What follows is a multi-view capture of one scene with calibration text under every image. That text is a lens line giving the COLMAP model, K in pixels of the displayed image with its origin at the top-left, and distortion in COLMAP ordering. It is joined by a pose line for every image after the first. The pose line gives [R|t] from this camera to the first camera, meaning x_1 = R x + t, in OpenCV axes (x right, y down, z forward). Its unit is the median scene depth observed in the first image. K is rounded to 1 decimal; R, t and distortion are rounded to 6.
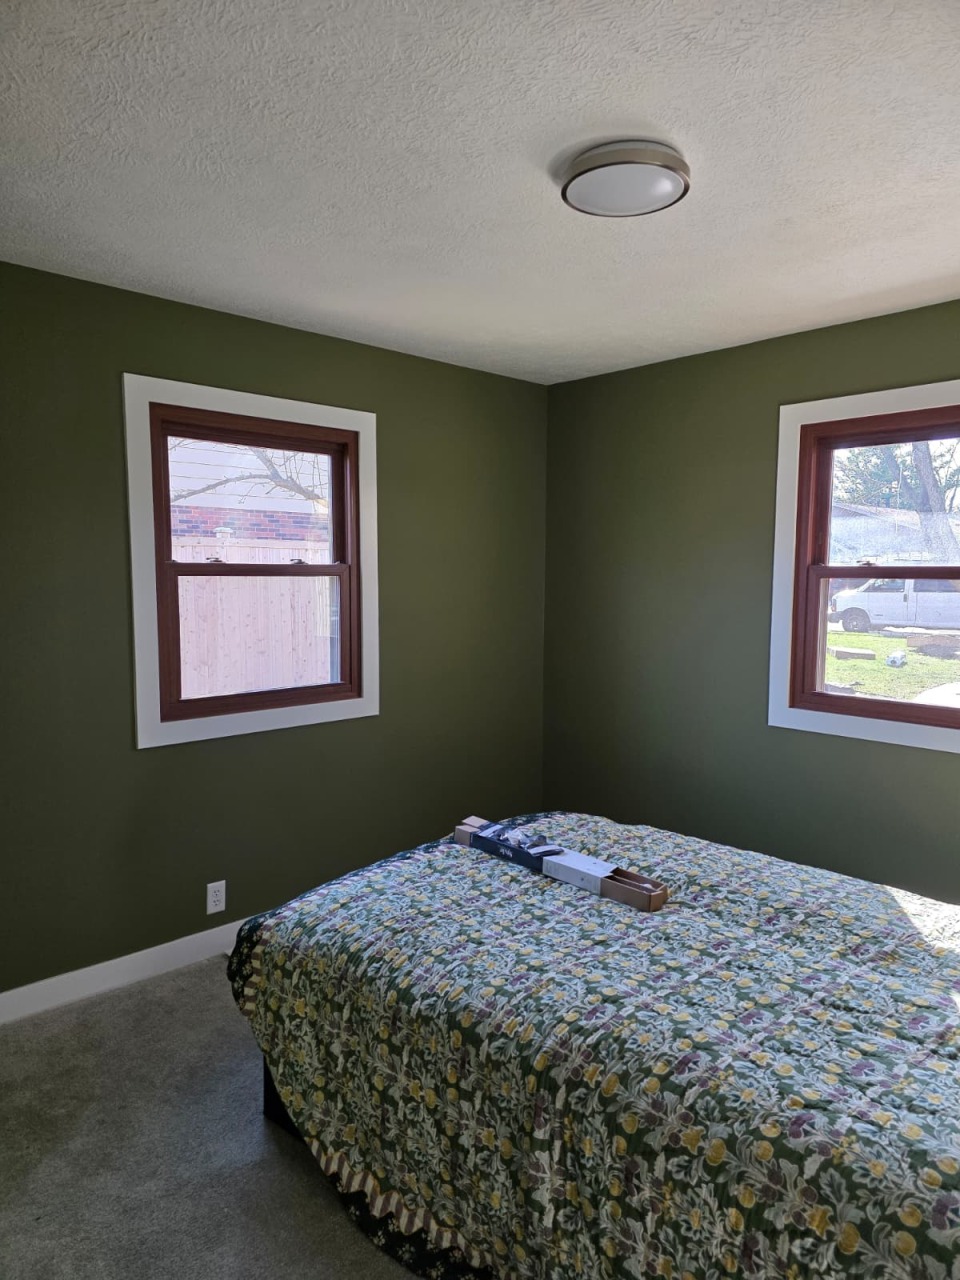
lens RADIAL K [[841.4, 0, 480.0], [0, 841.4, 640.0], [0, 0, 1]] dist [0.054378, -0.044835]
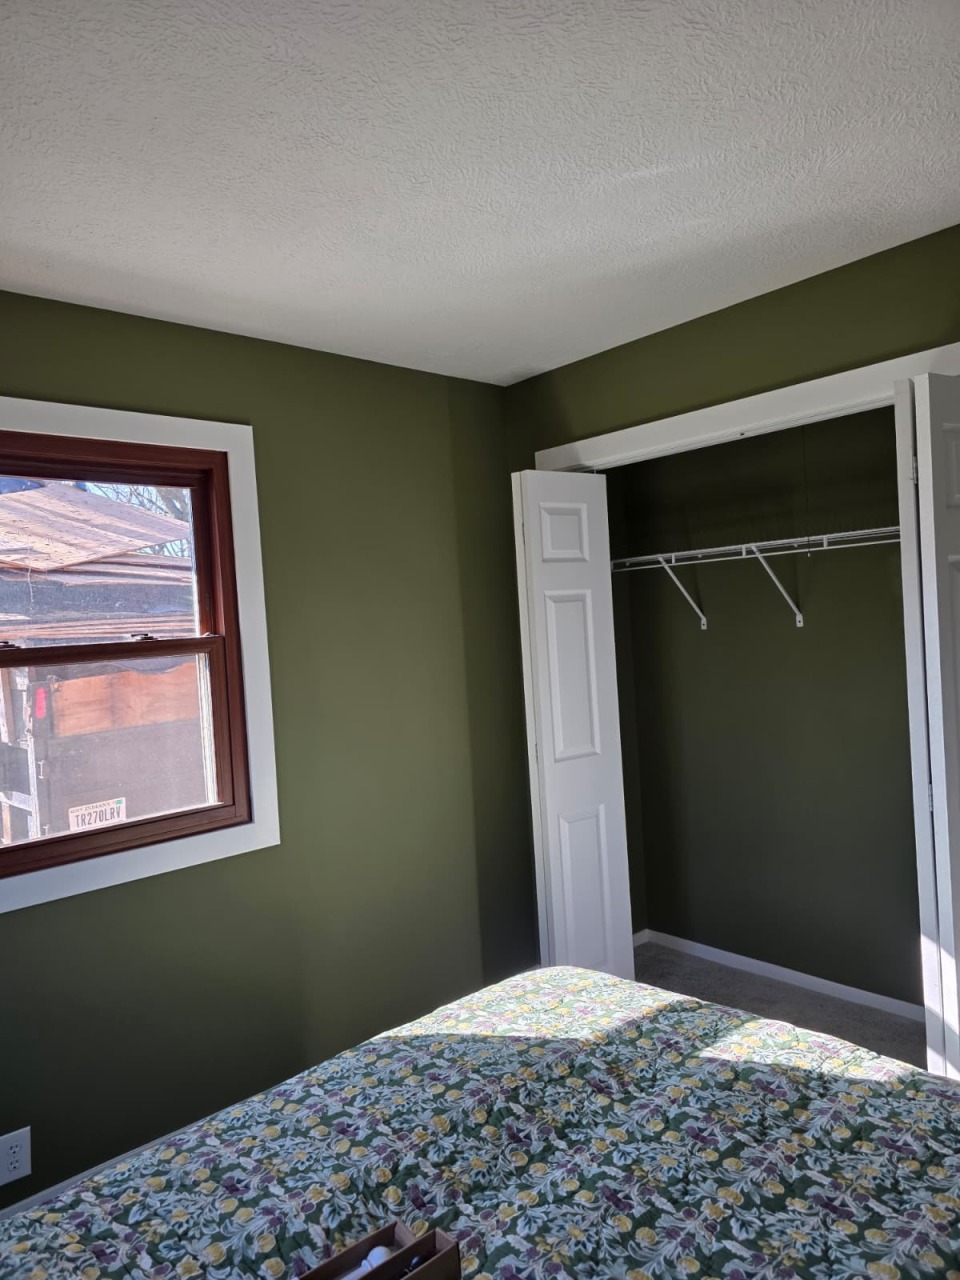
lens RADIAL K [[841.4, 0, 480.0], [0, 841.4, 640.0], [0, 0, 1]] dist [0.054378, -0.044835]
pose [[0.033786, -0.033148, 0.998879, -0.359098], [0.141740, 0.989507, 0.028043, -0.101684], [-0.989327, 0.140633, 0.038130, 0.989437]]
